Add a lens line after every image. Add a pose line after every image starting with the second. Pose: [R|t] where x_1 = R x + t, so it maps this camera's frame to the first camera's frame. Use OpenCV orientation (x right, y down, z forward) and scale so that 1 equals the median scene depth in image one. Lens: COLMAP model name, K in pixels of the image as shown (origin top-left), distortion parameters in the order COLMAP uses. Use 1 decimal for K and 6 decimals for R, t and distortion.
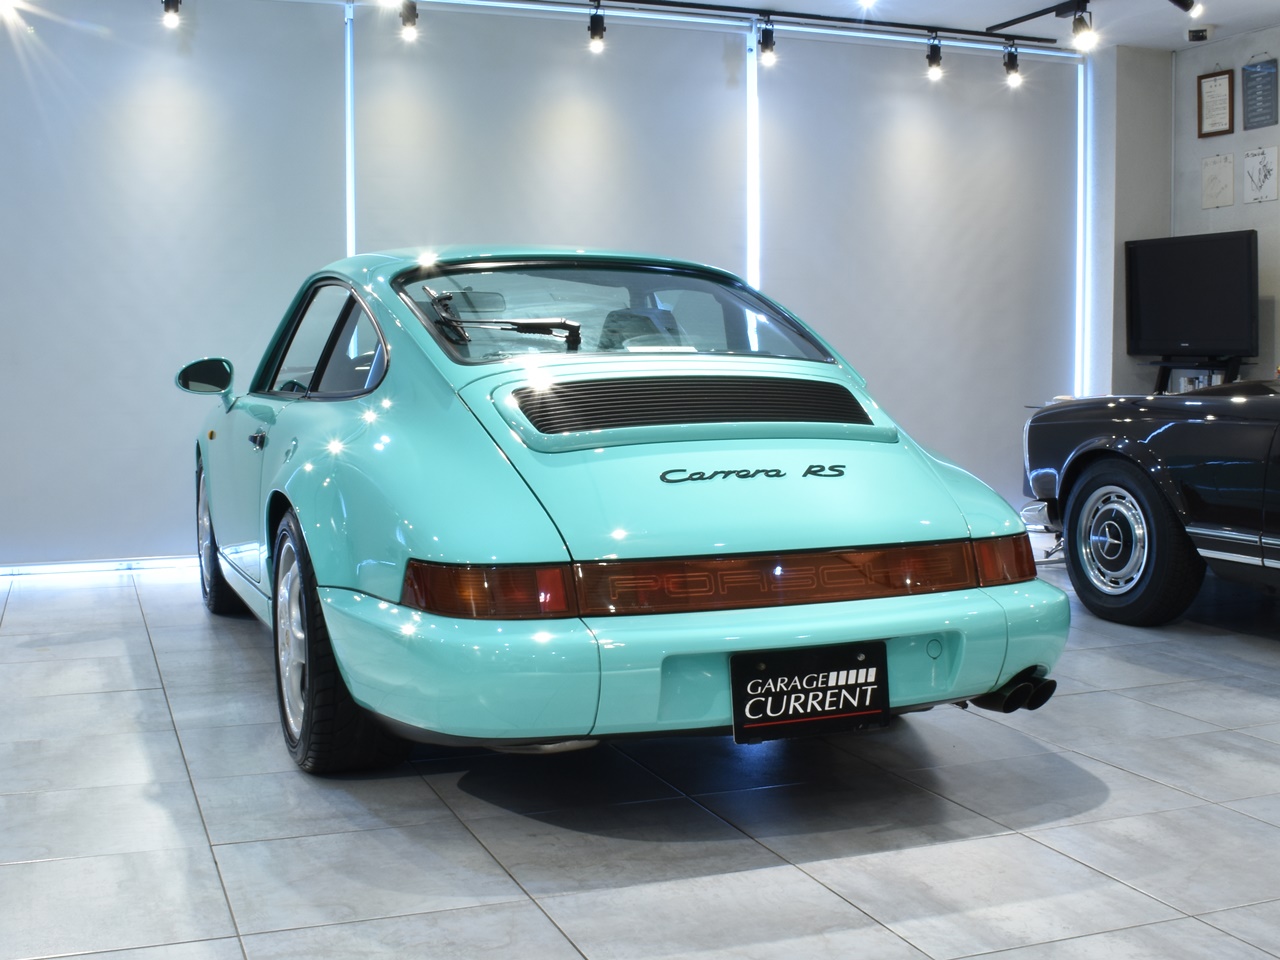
lens RADIAL K [[1569.7, 0, 642.0], [0, 1569.7, 457.2], [0, 0, 1]] dist [-0.115949, -0.007718]
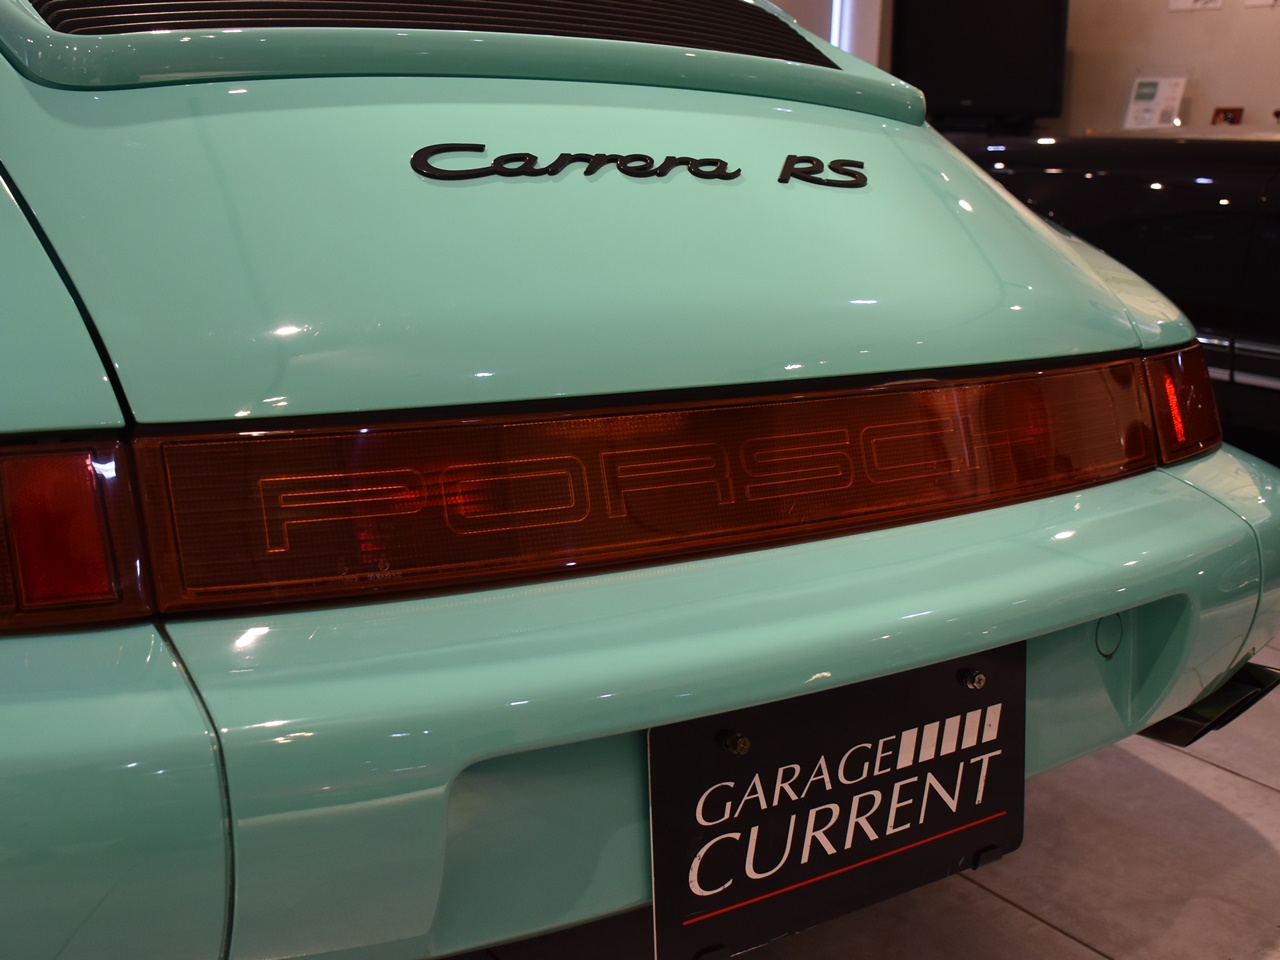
lens RADIAL K [[1384.1, 0, 545.6], [0, 1384.1, 480.8], [0, 0, 1]] dist [-0.134116, -0.004241]
pose [[0.985250, -0.009675, 0.170847, -0.011530], [-0.019219, 0.985827, 0.166658, 0.031596], [-0.170038, -0.167483, 0.971101, 0.722036]]
